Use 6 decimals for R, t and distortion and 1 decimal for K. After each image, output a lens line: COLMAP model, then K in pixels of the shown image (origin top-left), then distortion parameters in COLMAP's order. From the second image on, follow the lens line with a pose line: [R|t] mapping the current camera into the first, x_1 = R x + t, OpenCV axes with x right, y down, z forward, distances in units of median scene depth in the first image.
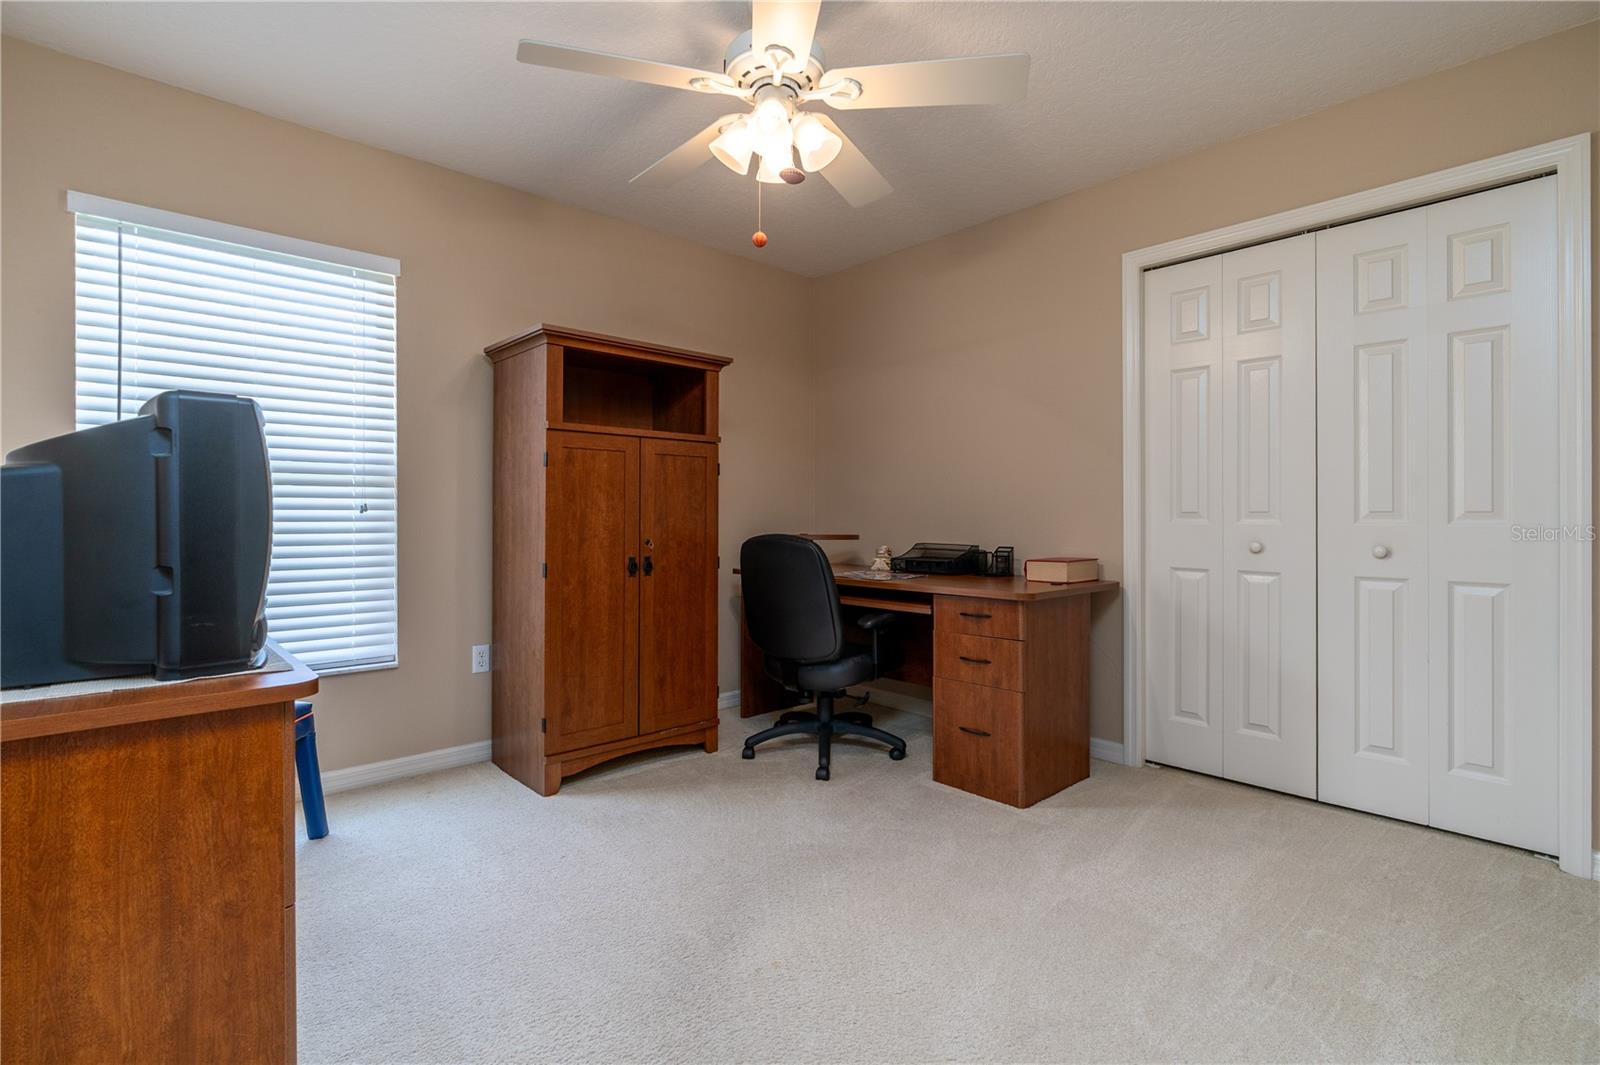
lens RADIAL K [[737.8, 0, 800.0], [0, 737.8, 532.5], [0, 0, 1]] dist [-0.001800, 0.001305]
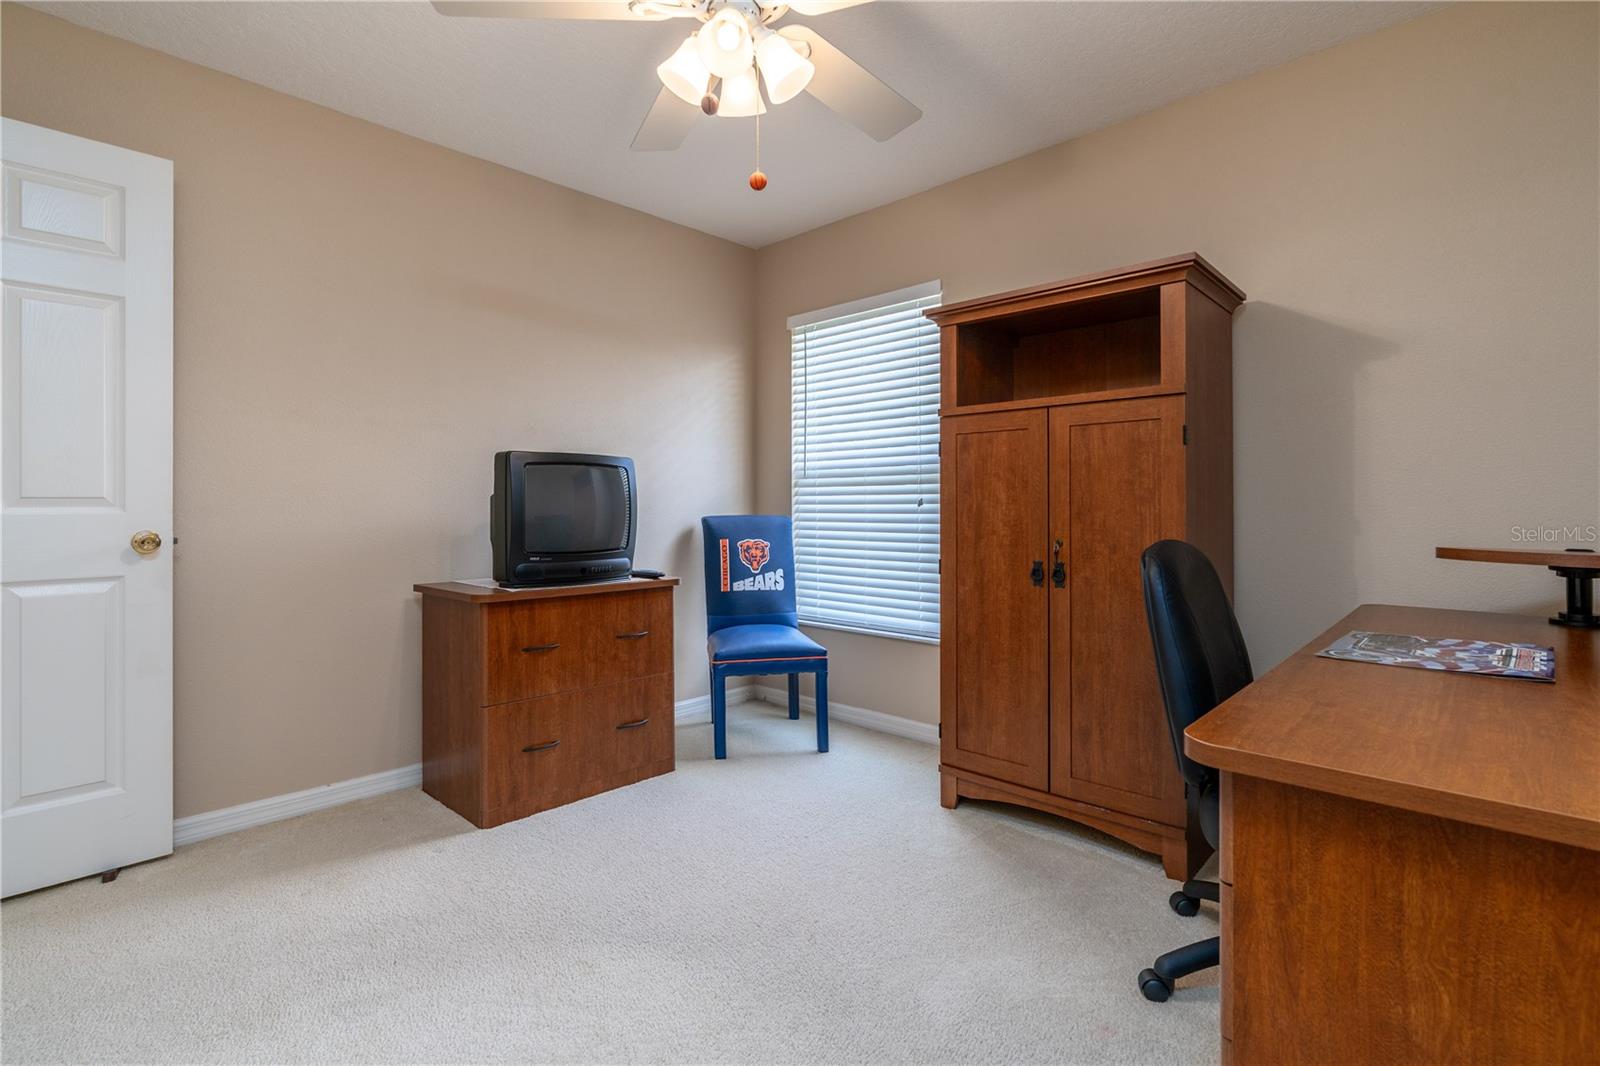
lens RADIAL K [[746.4, 0, 794.9], [0, 746.4, 511.7], [0, 0, 1]] dist [-0.003499, 0.000444]
pose [[0.068157, 0.004745, -0.997663, 0.566287], [-0.020792, 0.999778, 0.003335, -0.017192], [0.997458, 0.020516, 0.068240, 0.704731]]
